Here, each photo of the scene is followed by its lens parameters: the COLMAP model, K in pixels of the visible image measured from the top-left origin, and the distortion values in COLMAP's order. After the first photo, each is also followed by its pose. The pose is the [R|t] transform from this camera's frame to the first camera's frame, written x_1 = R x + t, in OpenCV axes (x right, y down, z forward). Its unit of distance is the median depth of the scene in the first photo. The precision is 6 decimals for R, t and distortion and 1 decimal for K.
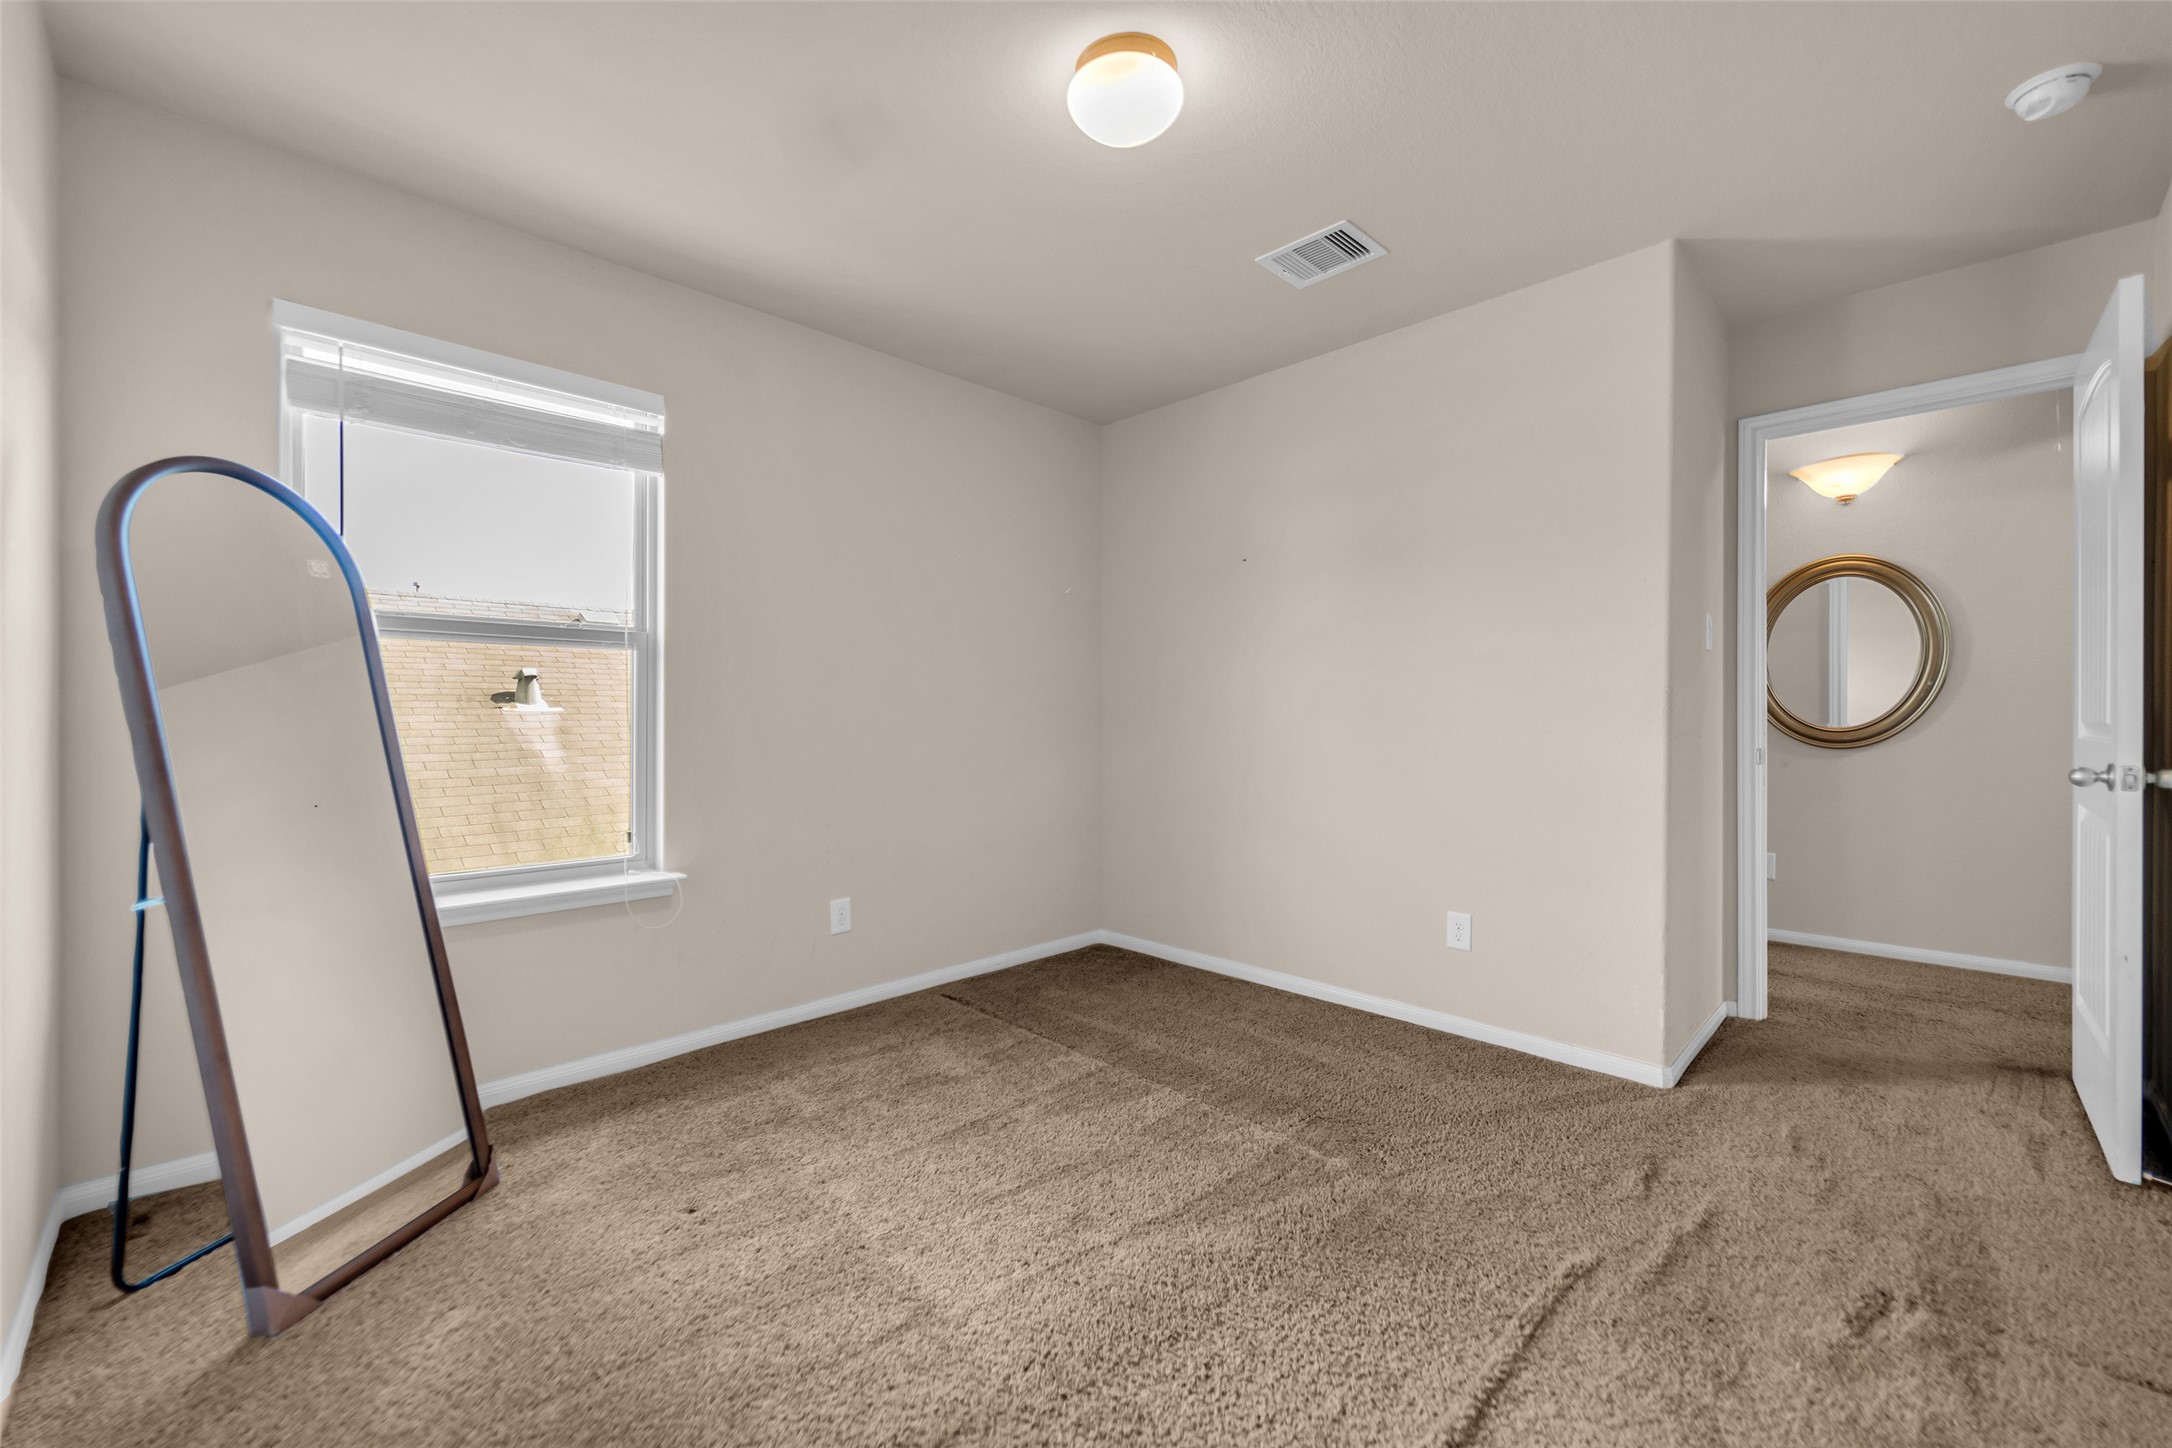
lens RADIAL K [[886.6, 0, 1086.0], [0, 886.6, 724.0], [0, 0, 1]] dist [-0.003270, -0.000246]
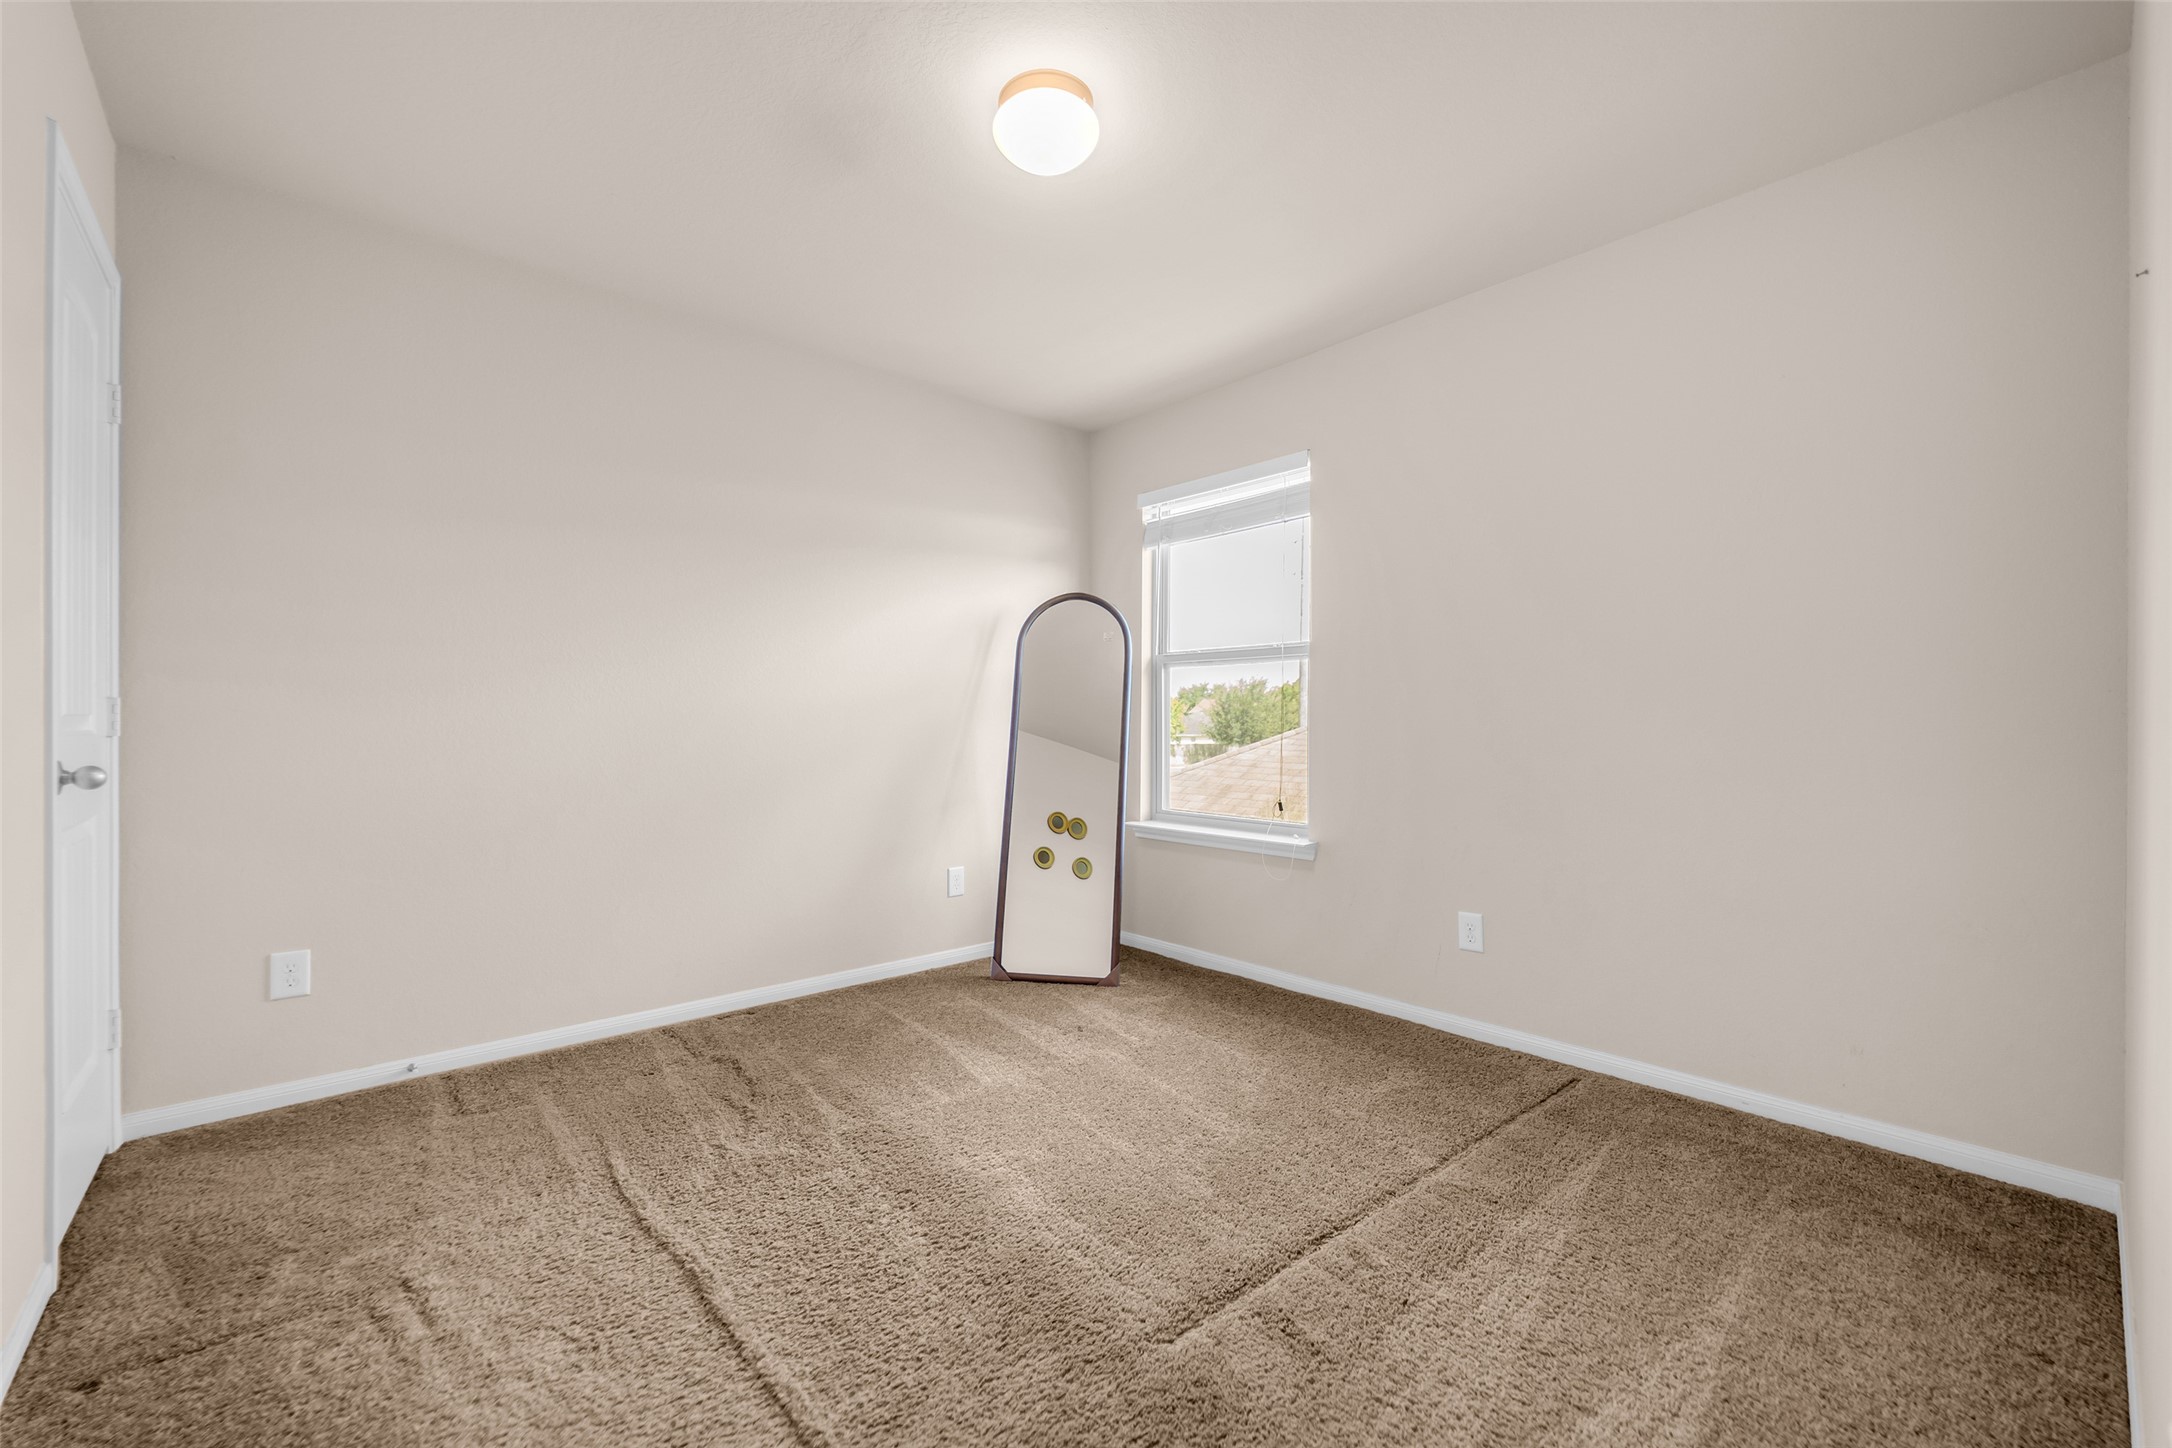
lens RADIAL K [[886.6, 0, 1086.0], [0, 886.6, 724.0], [0, 0, 1]] dist [-0.003270, -0.000246]
pose [[-0.039229, 0.008031, -0.999198, 0.764067], [-0.012555, 0.999885, 0.008530, -0.000541], [0.999151, 0.012880, -0.039123, 0.750439]]
